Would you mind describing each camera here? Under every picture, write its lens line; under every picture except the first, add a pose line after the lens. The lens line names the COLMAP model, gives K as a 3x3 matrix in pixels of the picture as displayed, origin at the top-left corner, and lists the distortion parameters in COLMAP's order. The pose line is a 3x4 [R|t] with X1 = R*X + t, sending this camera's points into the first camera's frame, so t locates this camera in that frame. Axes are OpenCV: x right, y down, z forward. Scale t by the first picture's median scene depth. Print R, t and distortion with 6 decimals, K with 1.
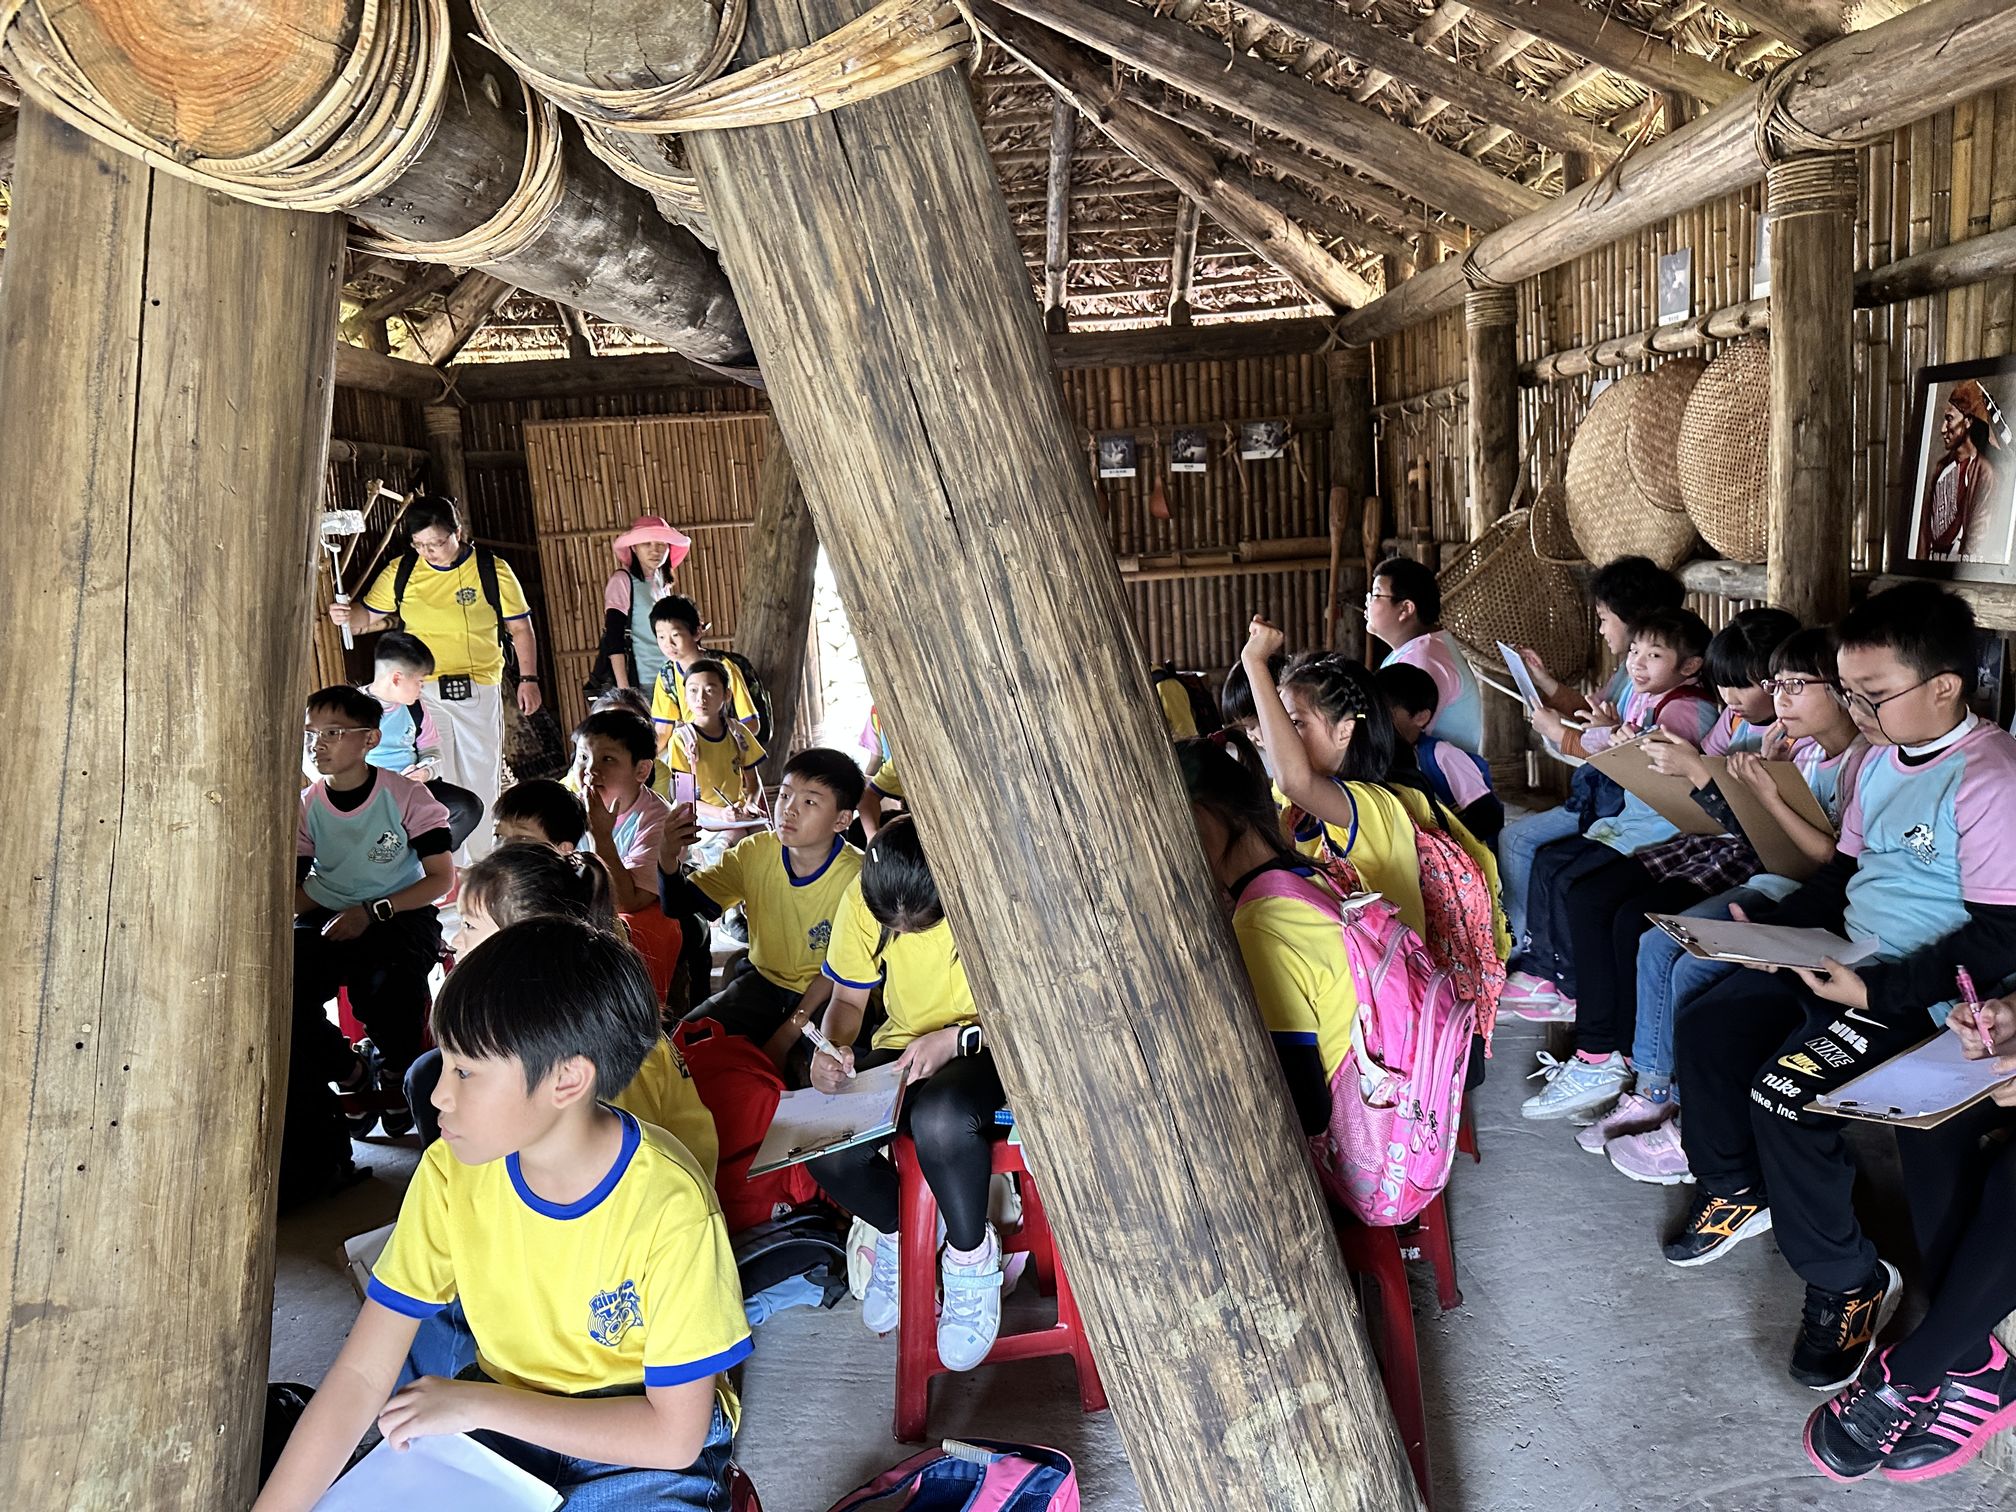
lens RADIAL K [[1395.0, 0, 991.4], [0, 1395.0, 762.9], [0, 0, 1]] dist [0.060352, -0.022840]
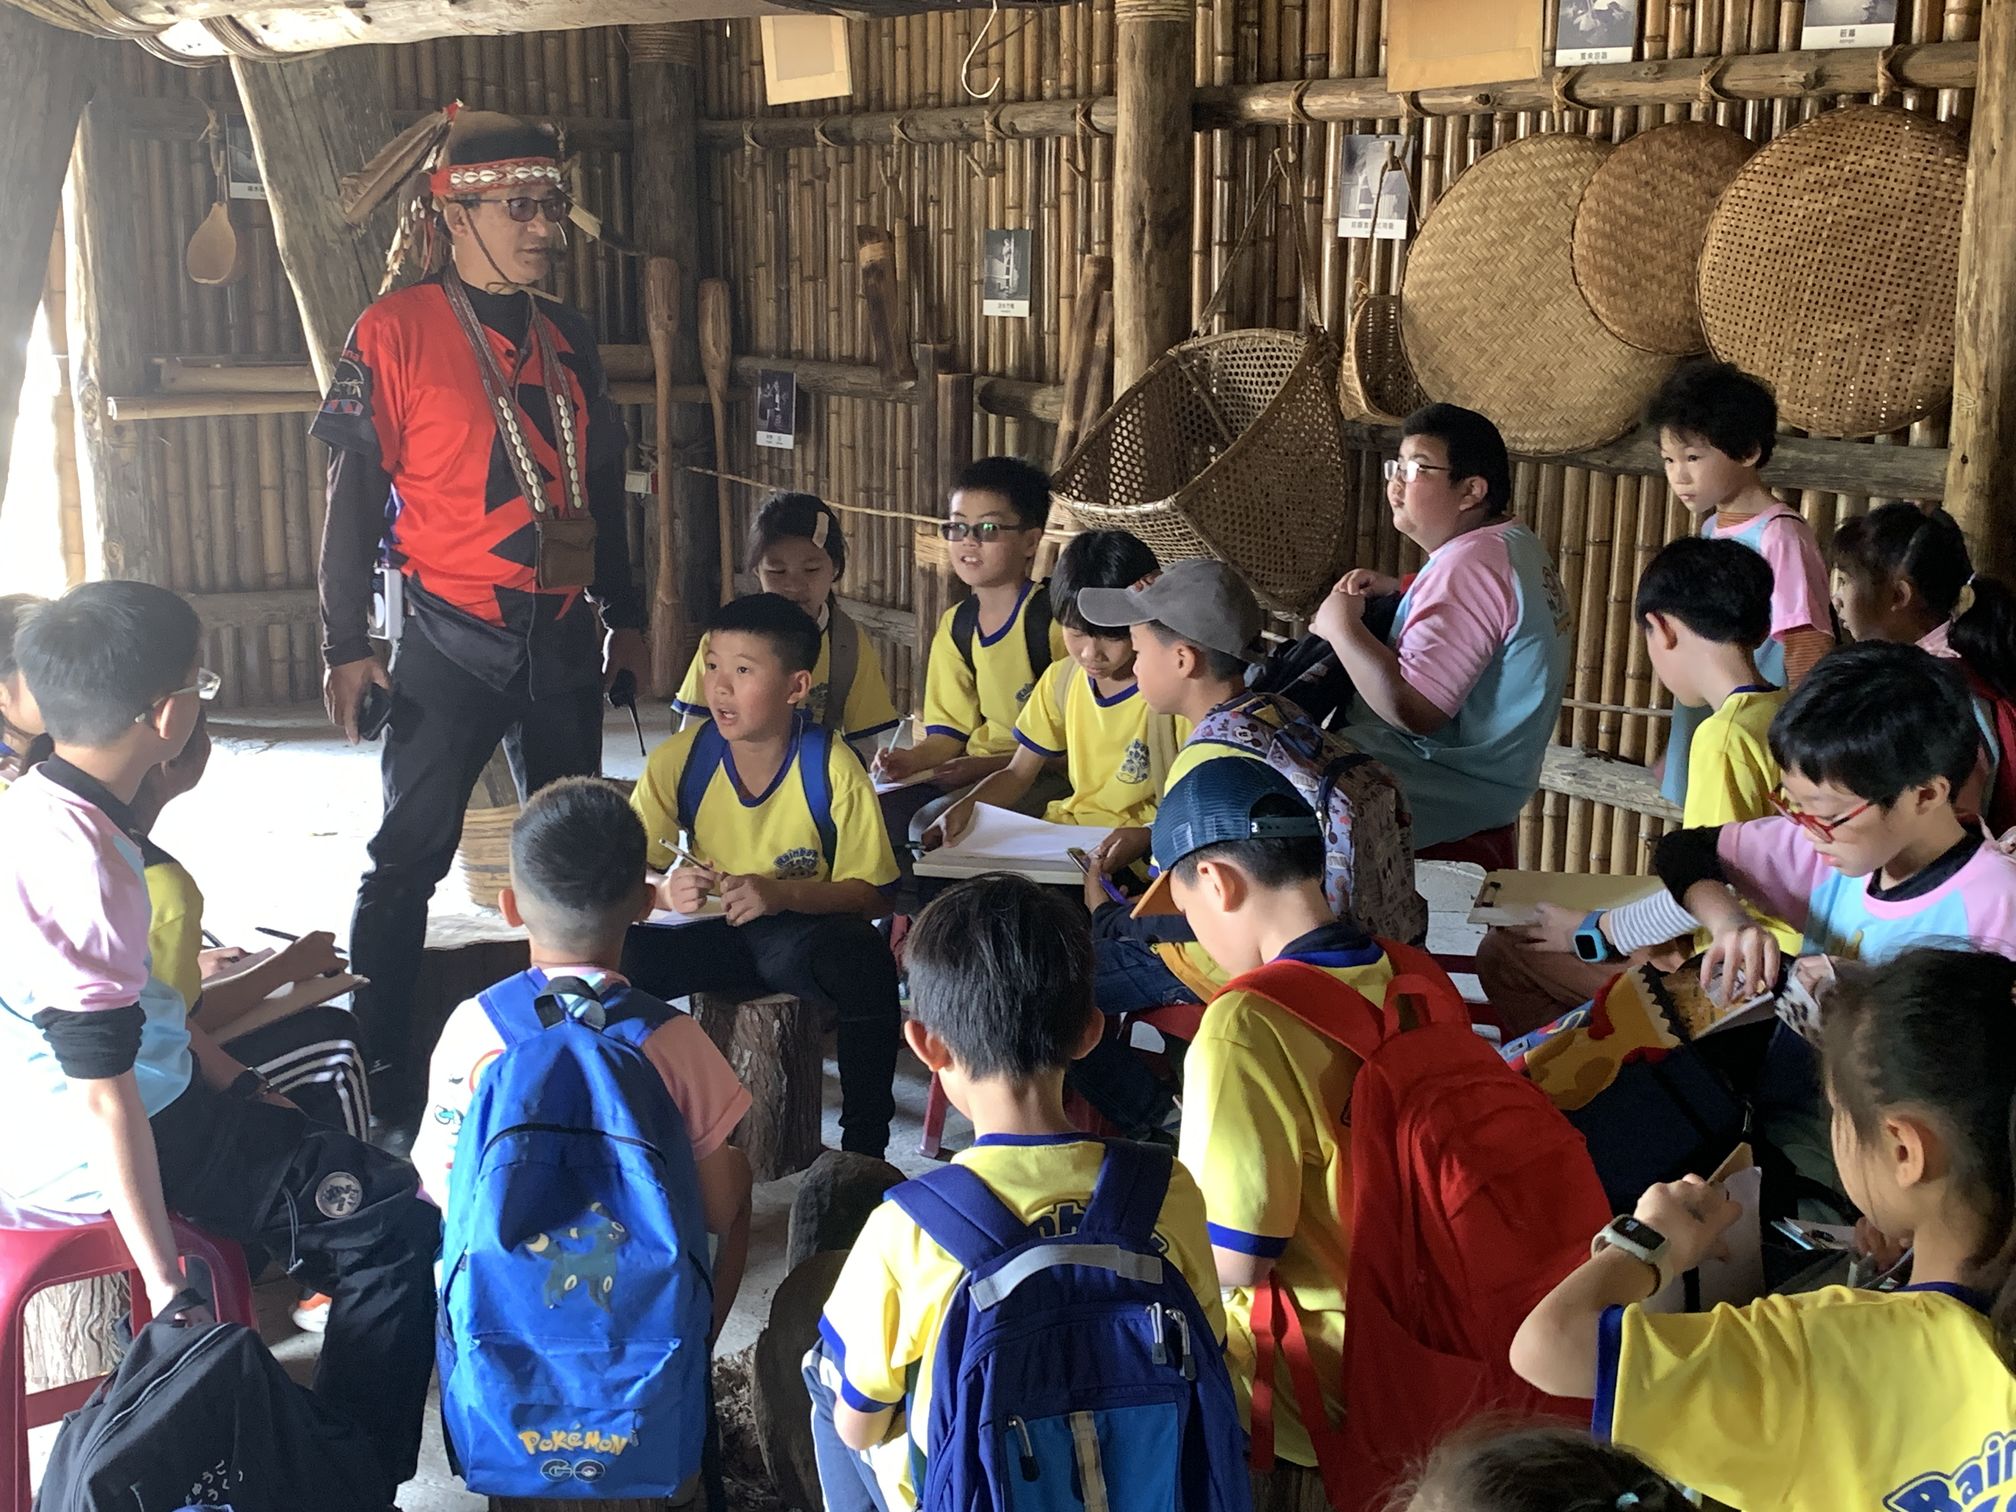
lens RADIAL K [[2409.8, 0, 966.7], [0, 2409.8, 776.9], [0, 0, 1]] dist [0.048538, 0.000000]
pose [[0.775591, -0.058791, 0.628492, -0.269818], [0.047606, 0.998266, 0.034631, -0.016935], [-0.629438, 0.003060, 0.777044, 0.170192]]
